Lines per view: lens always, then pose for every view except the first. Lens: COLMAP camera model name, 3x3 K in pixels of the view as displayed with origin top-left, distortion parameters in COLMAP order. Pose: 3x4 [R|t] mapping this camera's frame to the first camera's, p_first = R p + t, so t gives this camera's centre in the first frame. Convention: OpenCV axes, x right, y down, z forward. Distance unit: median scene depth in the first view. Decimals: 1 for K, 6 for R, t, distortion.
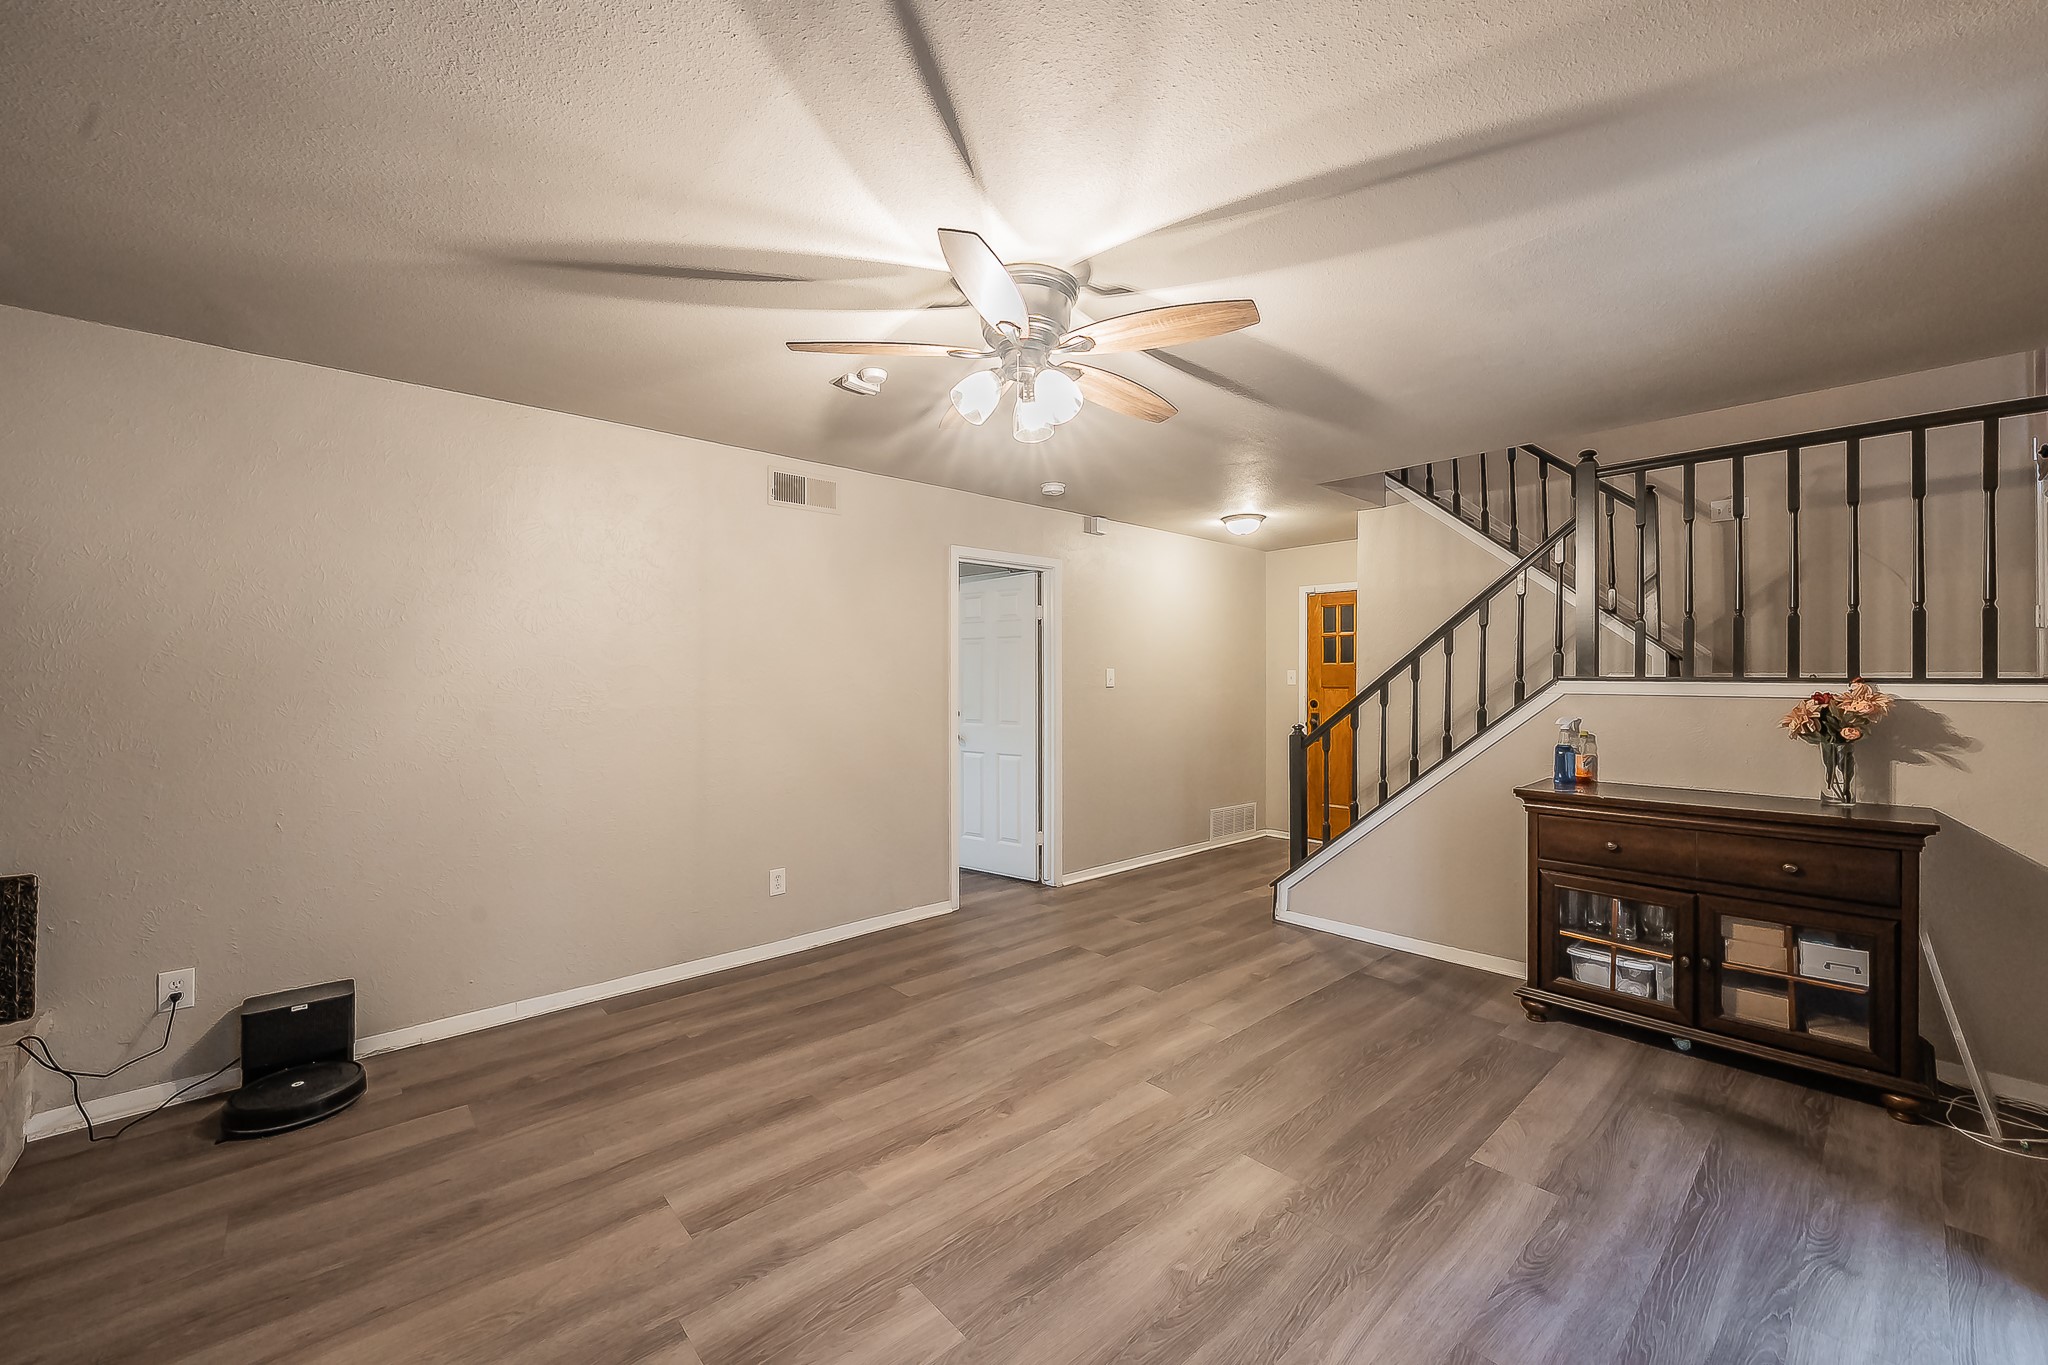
lens RADIAL K [[786.5, 0, 1041.0], [0, 786.5, 684.3], [0, 0, 1]] dist [-0.000327, -0.000090]
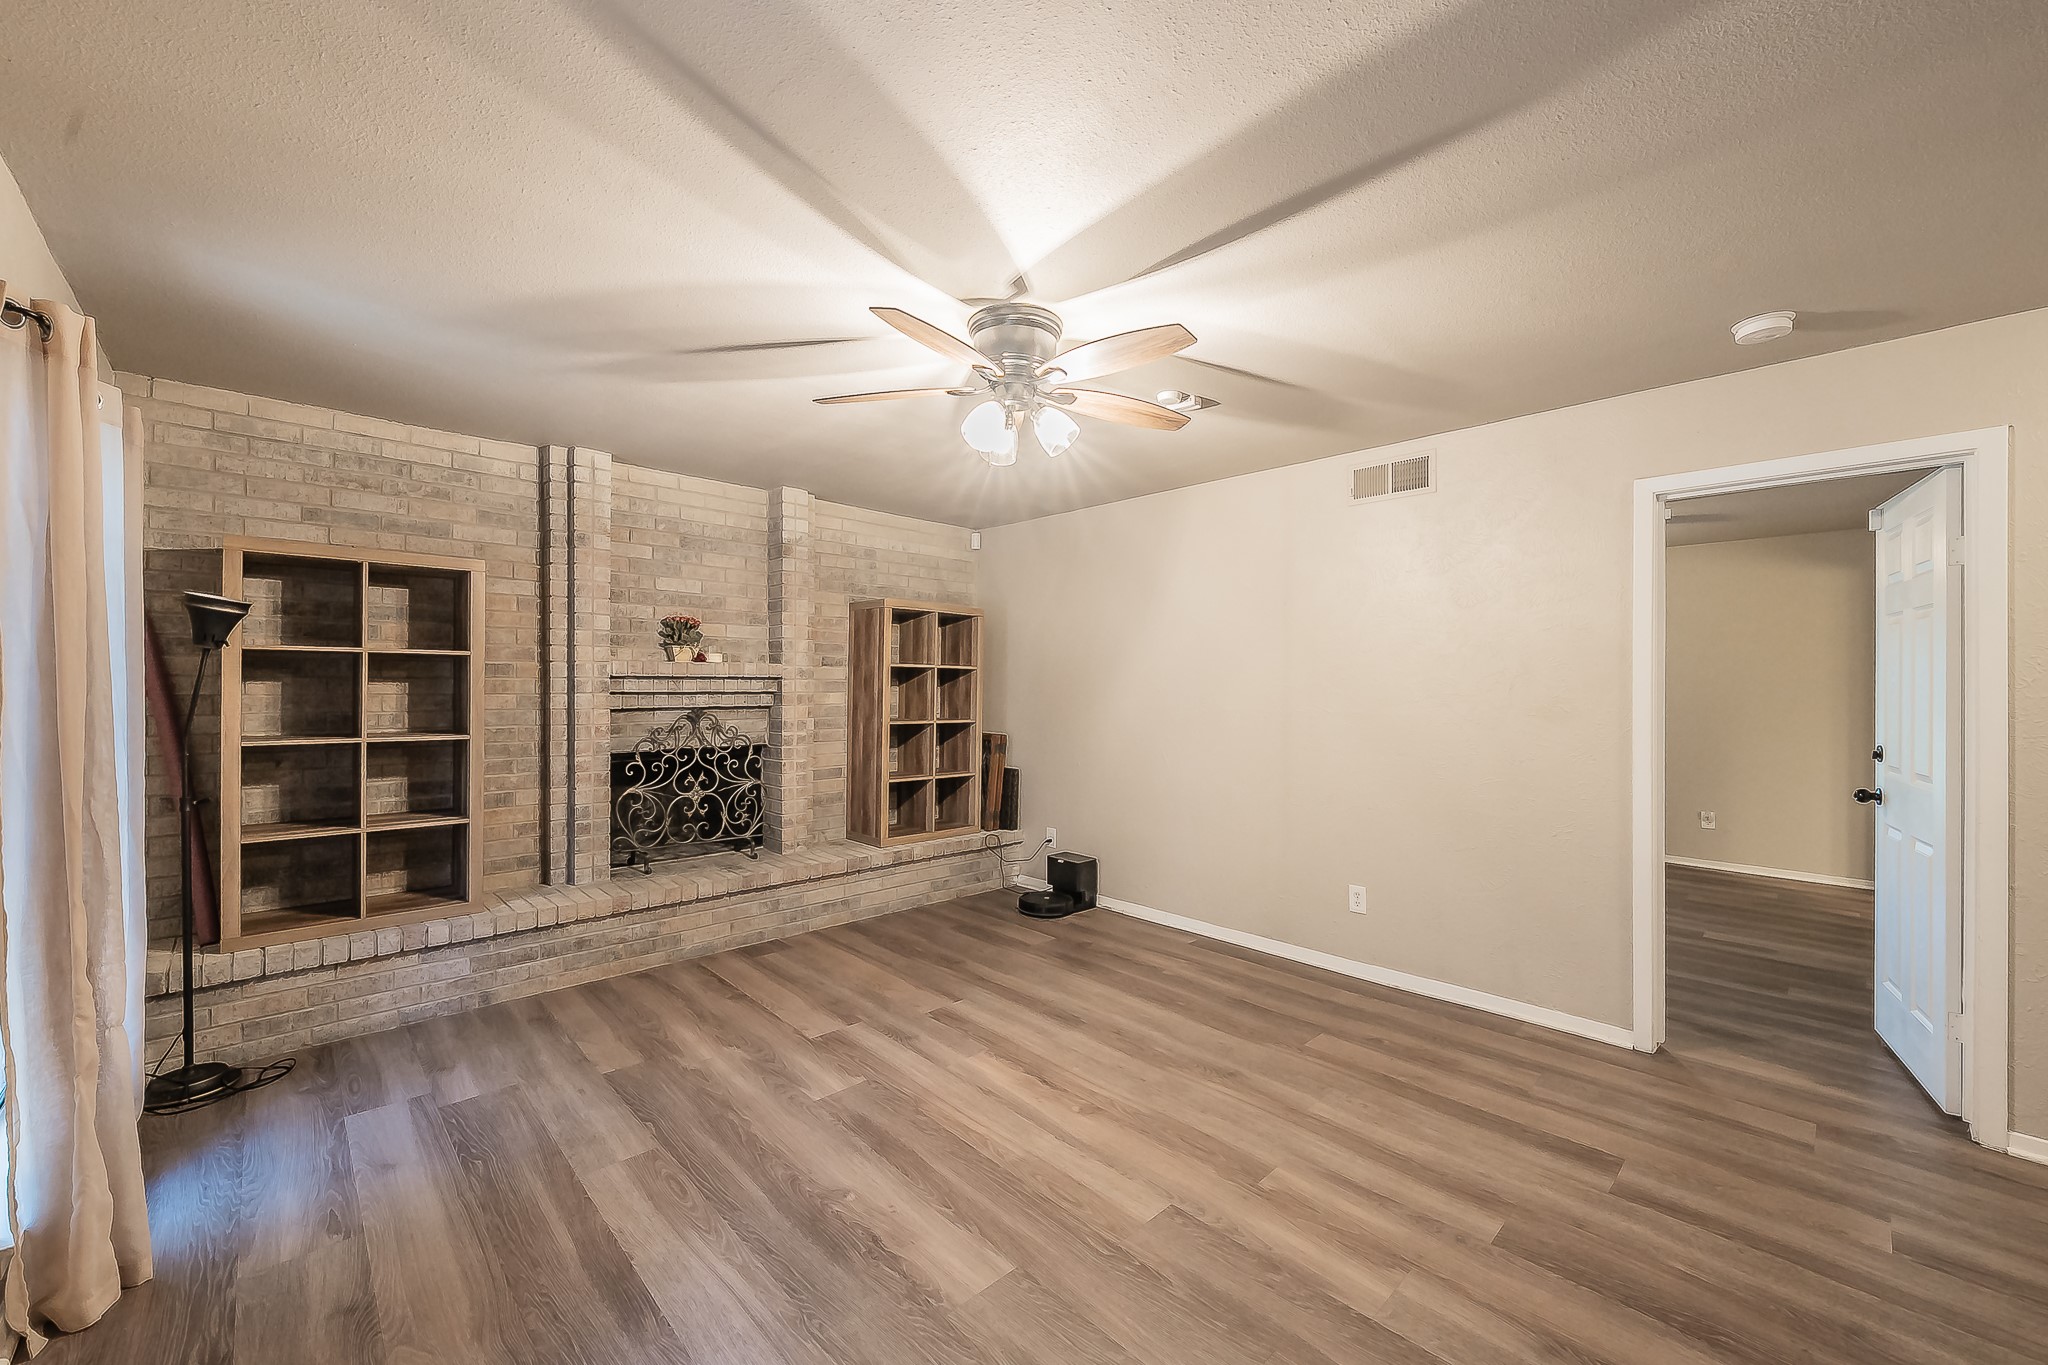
lens RADIAL K [[808.0, 0, 1021.3], [0, 808.0, 695.9], [0, 0, 1]] dist [-0.000369, -0.000097]
pose [[0.019847, 0.016629, -0.999665, 0.890604], [-0.013137, 0.999780, 0.016370, -0.008524], [0.999717, 0.012807, 0.020061, 0.801817]]
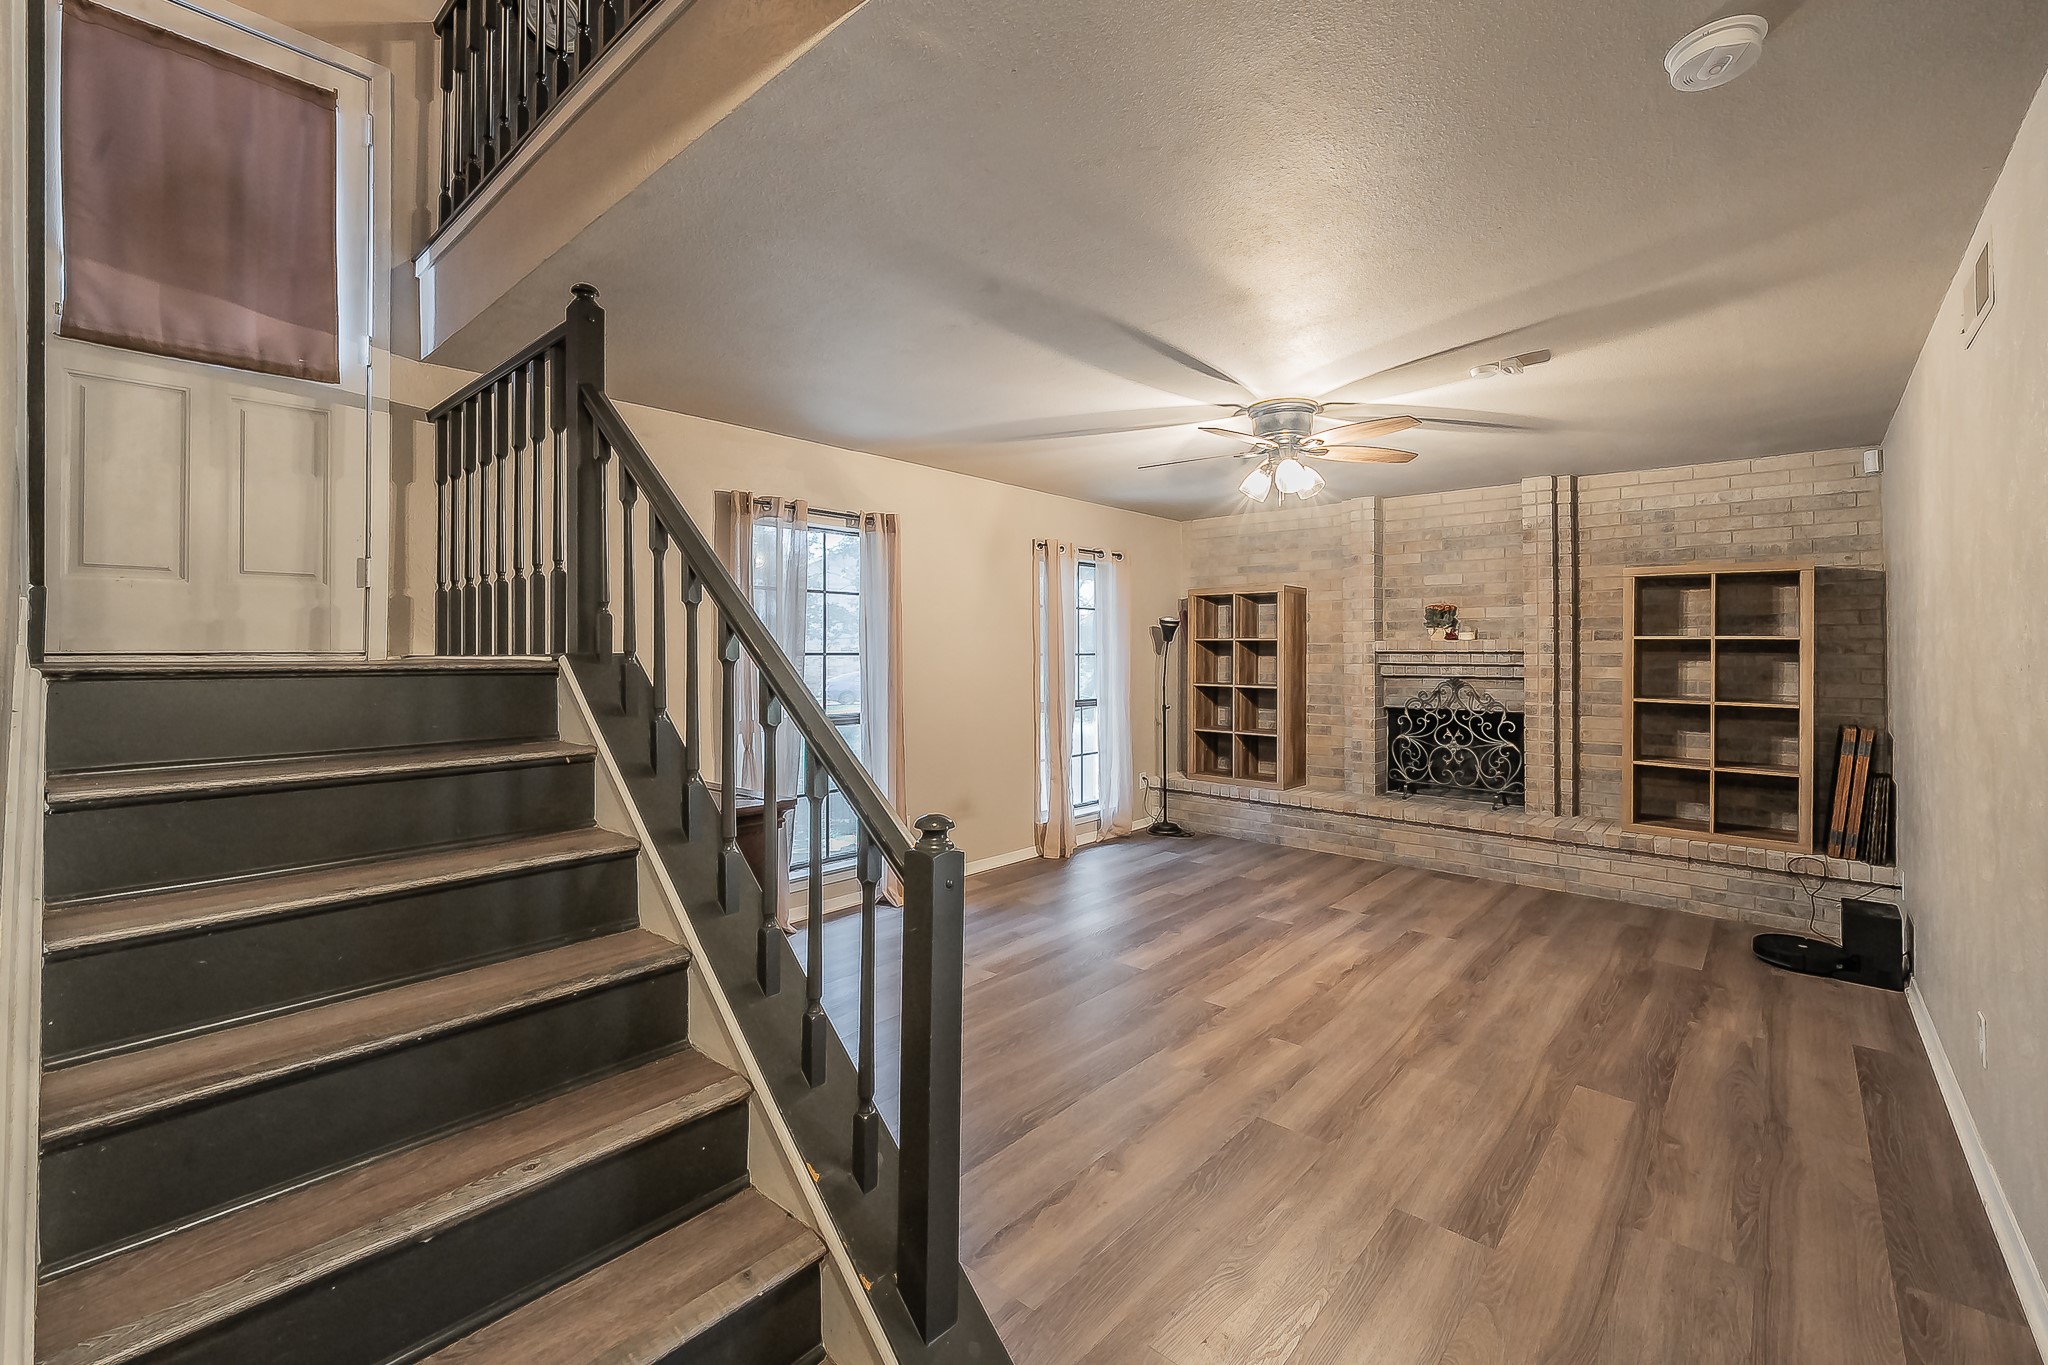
lens RADIAL K [[847.8, 0, 1030.1], [0, 847.8, 670.5], [0, 0, 1]] dist [-0.000296, 0.000024]
pose [[-0.995307, -0.000428, -0.096767, 0.521411], [-0.003231, 0.999580, 0.028804, -0.022173], [0.096714, 0.028982, -0.994890, 2.119928]]
